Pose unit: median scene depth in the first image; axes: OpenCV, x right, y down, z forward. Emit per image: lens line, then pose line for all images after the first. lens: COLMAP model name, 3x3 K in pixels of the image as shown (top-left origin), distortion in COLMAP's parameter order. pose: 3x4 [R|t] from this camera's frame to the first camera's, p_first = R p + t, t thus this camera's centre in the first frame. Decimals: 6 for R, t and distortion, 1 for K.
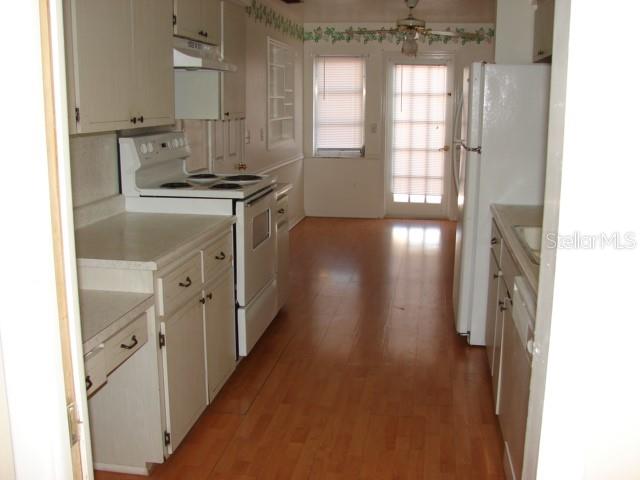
lens RADIAL K [[690.1, 0, 320.0], [0, 690.1, 240.0], [0, 0, 1]] dist [-0.216103, 0.275271]
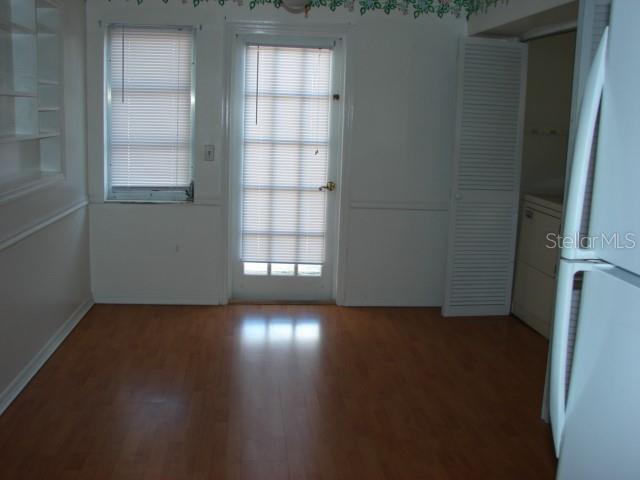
lens RADIAL K [[690.1, 0, 320.0], [0, 690.1, 240.0], [0, 0, 1]] dist [-0.216103, 0.275271]
pose [[0.964249, -0.018022, 0.264385, 0.024328], [0.025432, 0.999373, -0.024630, -0.127125], [-0.263775, 0.030473, 0.964103, 0.734152]]
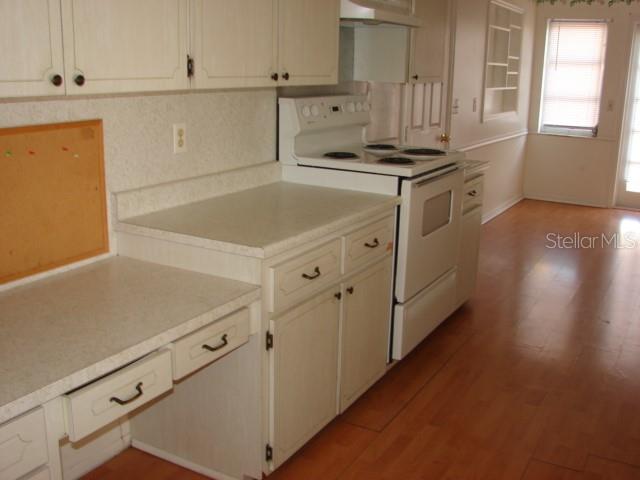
lens RADIAL K [[690.1, 0, 320.0], [0, 690.1, 240.0], [0, 0, 1]] dist [-0.216103, 0.275271]
pose [[0.938472, 0.101821, -0.330005, 0.049280], [-0.087031, 0.994437, 0.059328, -0.016941], [0.334210, -0.026957, 0.942113, 0.121496]]
